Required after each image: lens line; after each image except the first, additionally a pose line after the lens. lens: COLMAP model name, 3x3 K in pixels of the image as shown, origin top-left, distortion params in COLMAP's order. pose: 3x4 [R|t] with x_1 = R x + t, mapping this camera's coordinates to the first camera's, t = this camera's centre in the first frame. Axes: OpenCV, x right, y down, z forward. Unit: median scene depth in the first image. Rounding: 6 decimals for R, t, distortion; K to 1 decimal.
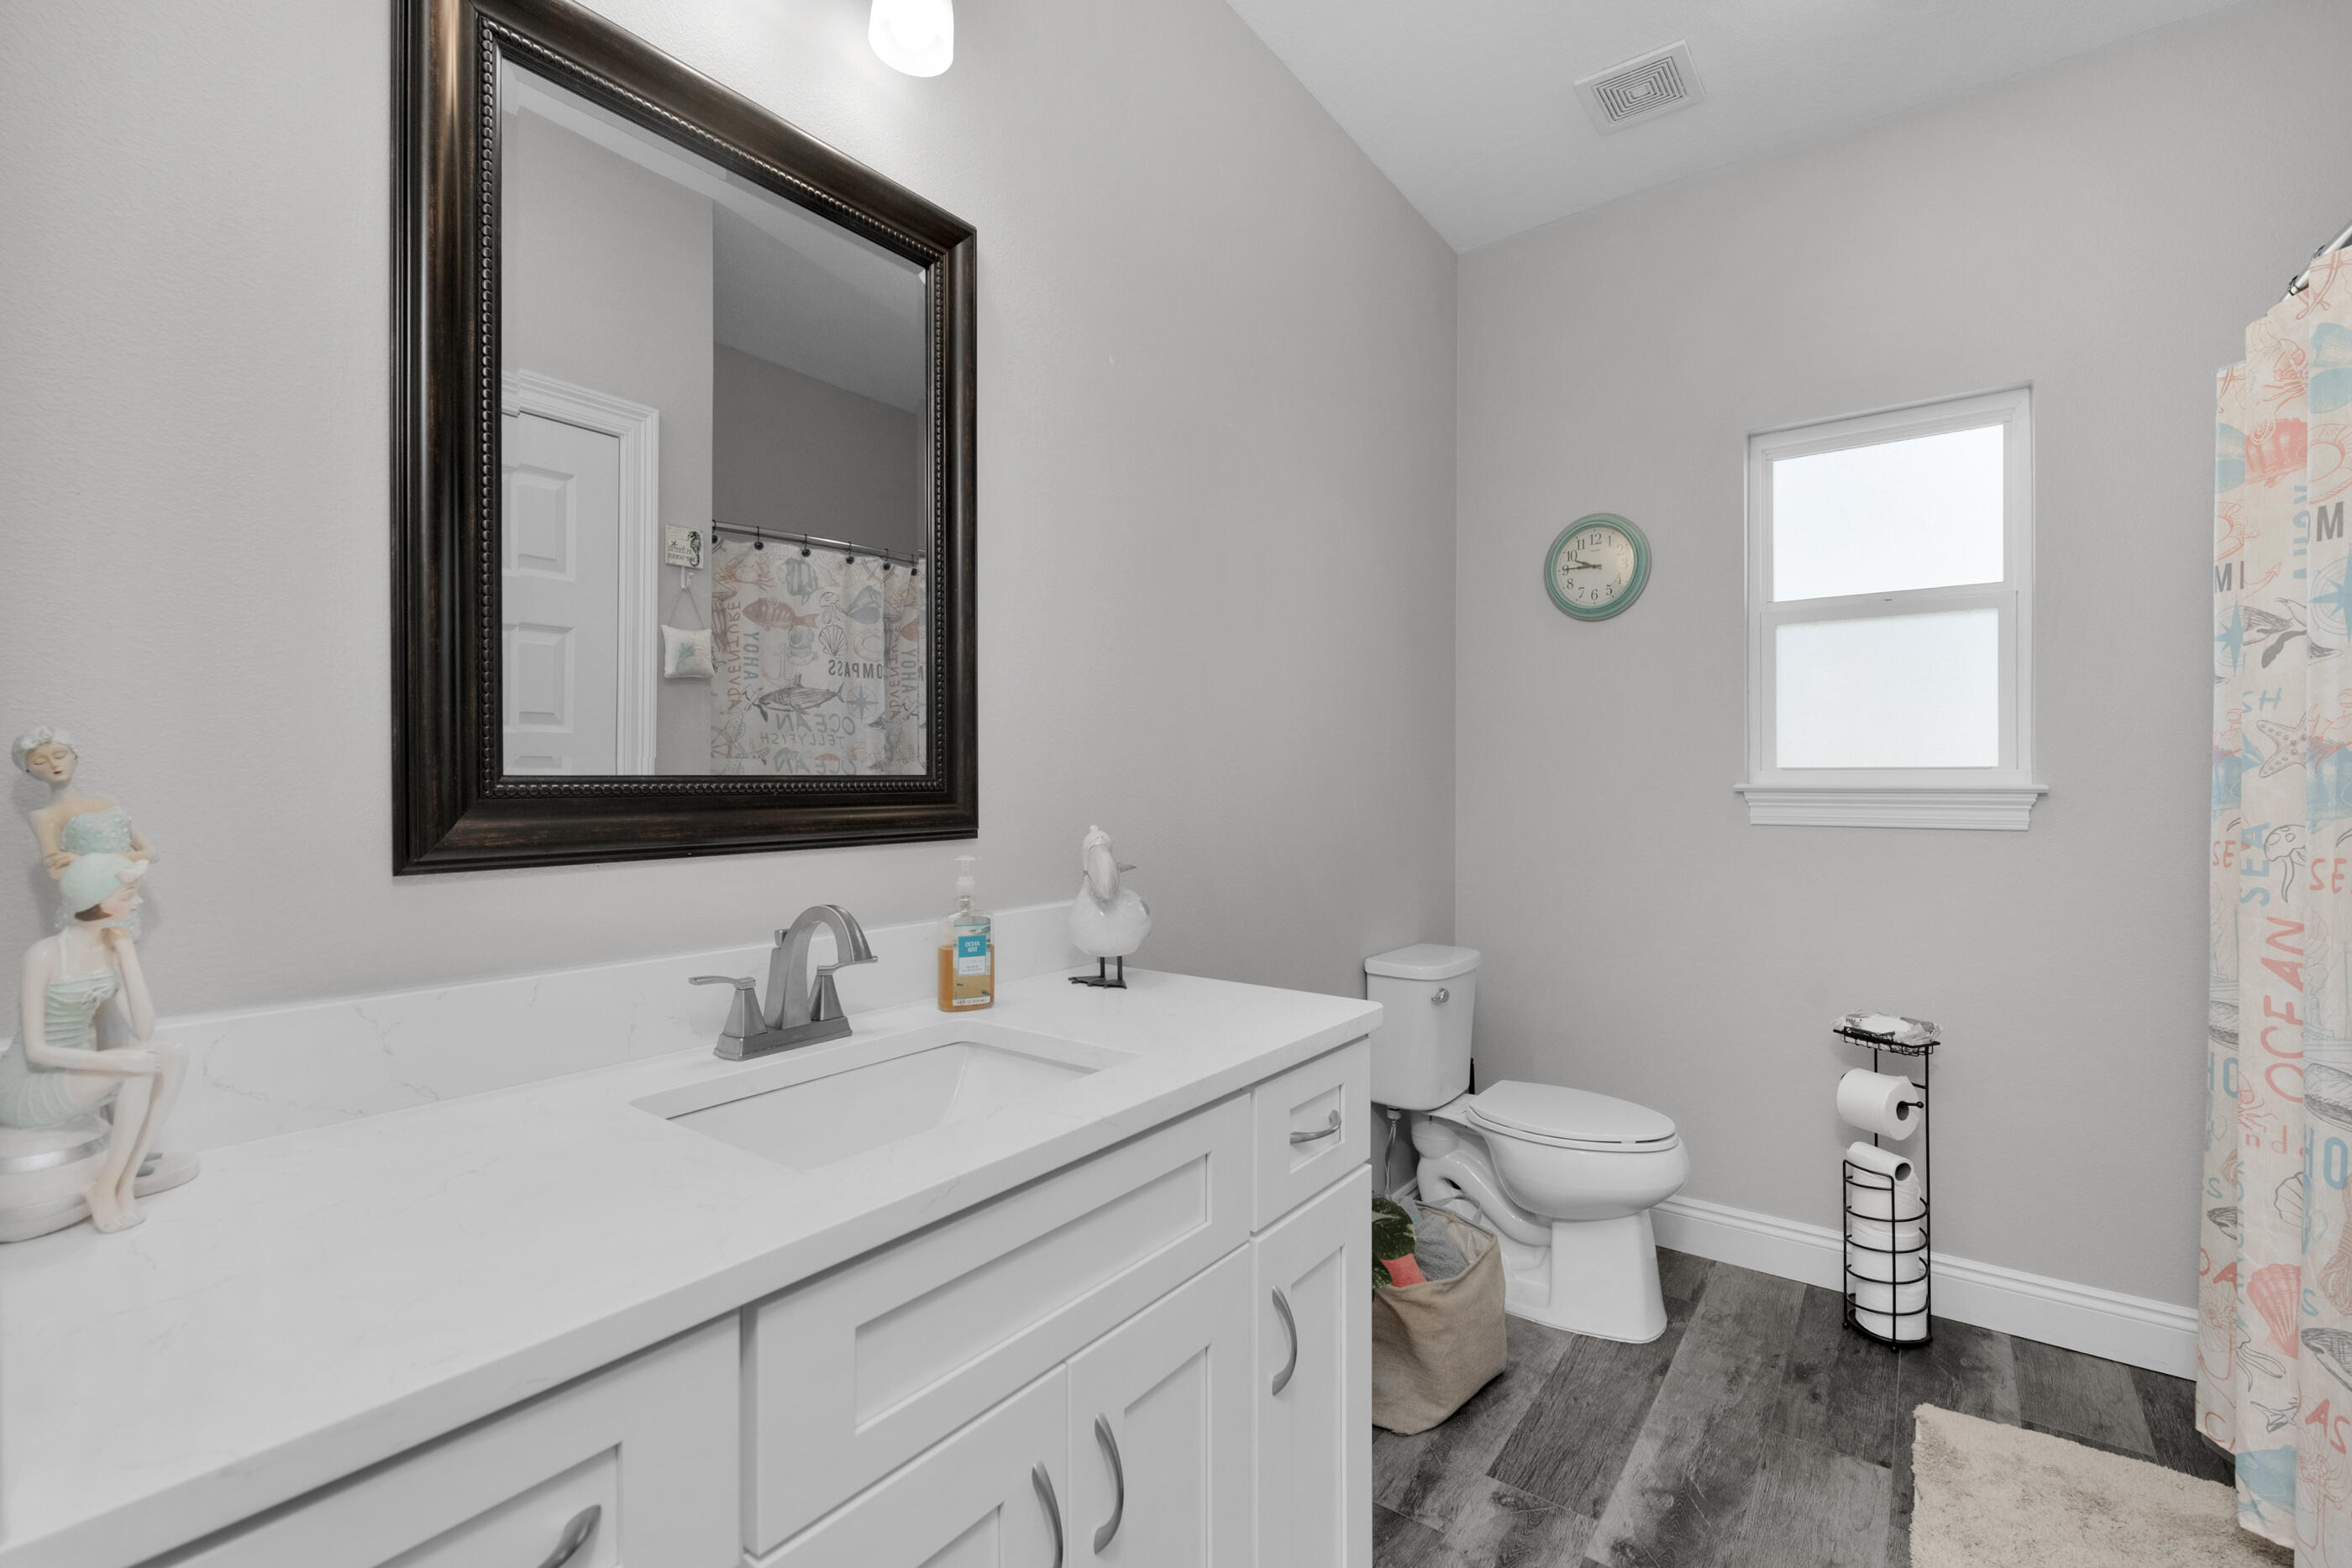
lens RADIAL K [[1035.8, 0, 1176.0], [0, 1035.8, 784.0], [0, 0, 1]] dist [0.015830, -0.009748]
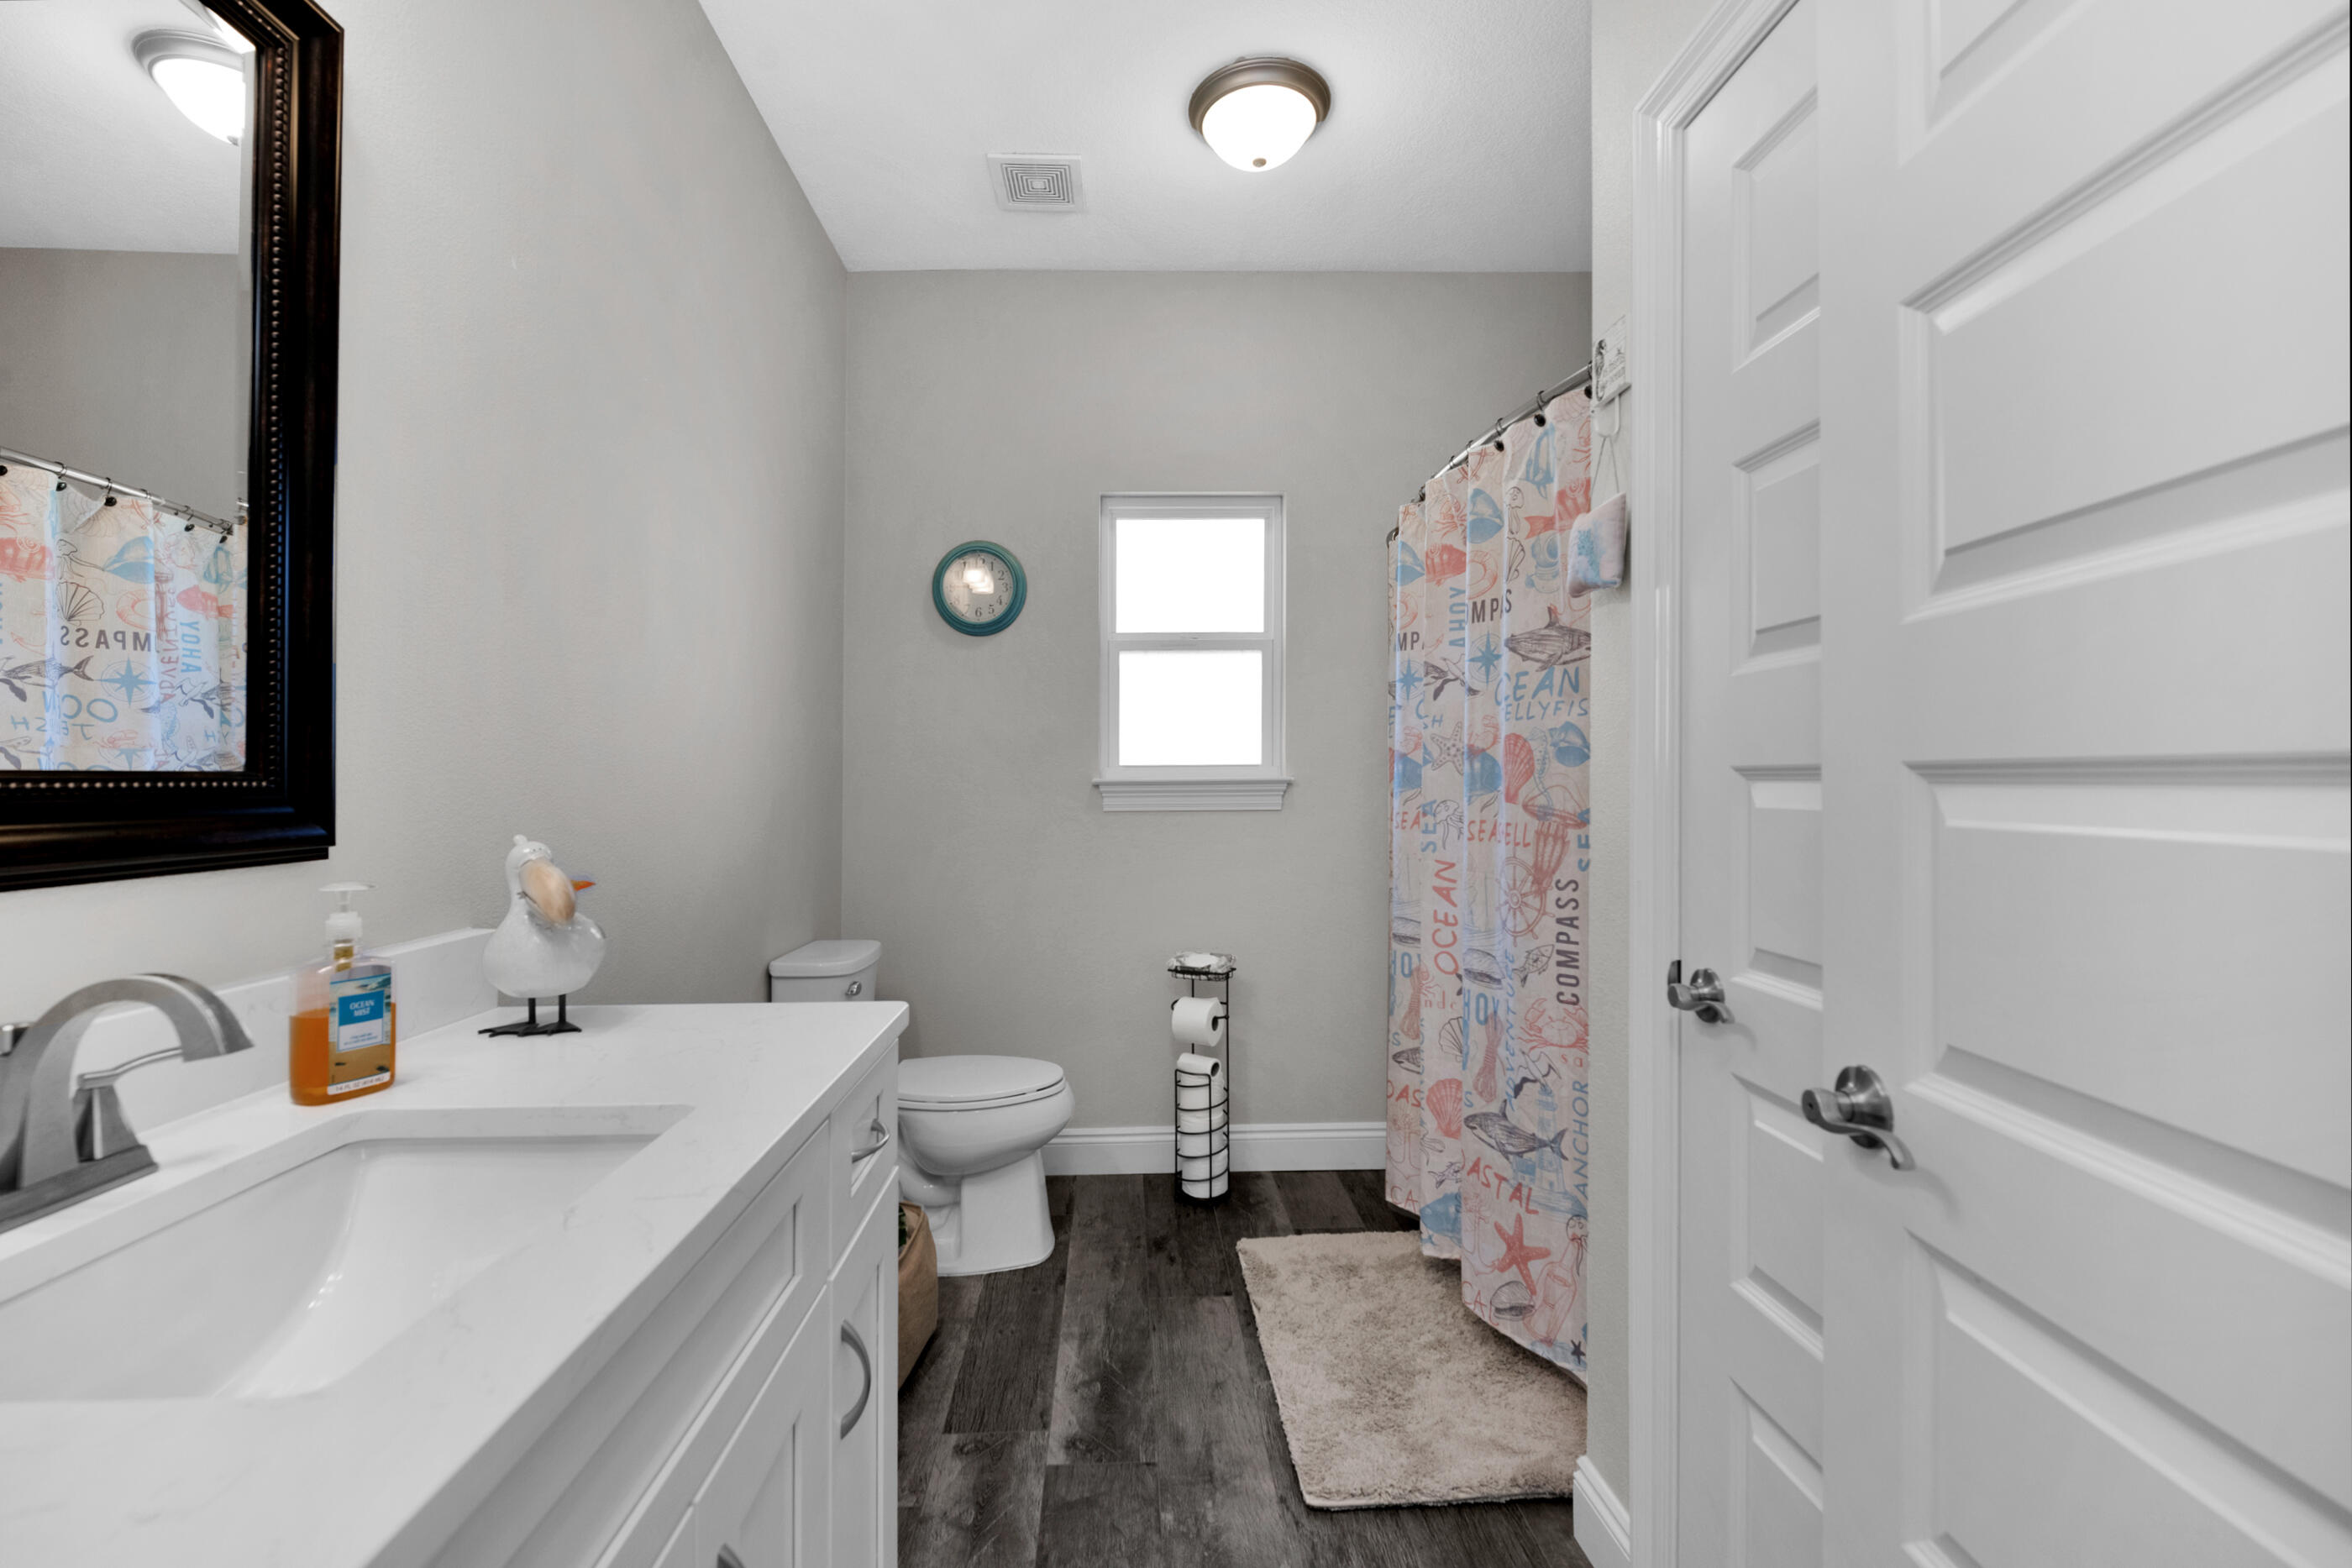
lens RADIAL K [[961.0, 0, 1171.6], [0, 961.0, 773.0], [0, 0, 1]] dist [0.000694, -0.005792]
pose [[0.780539, -0.004556, 0.625090, -0.127642], [0.010720, 0.999924, -0.006098, 0.001367], [-0.625015, 0.011460, 0.780529, 0.086853]]
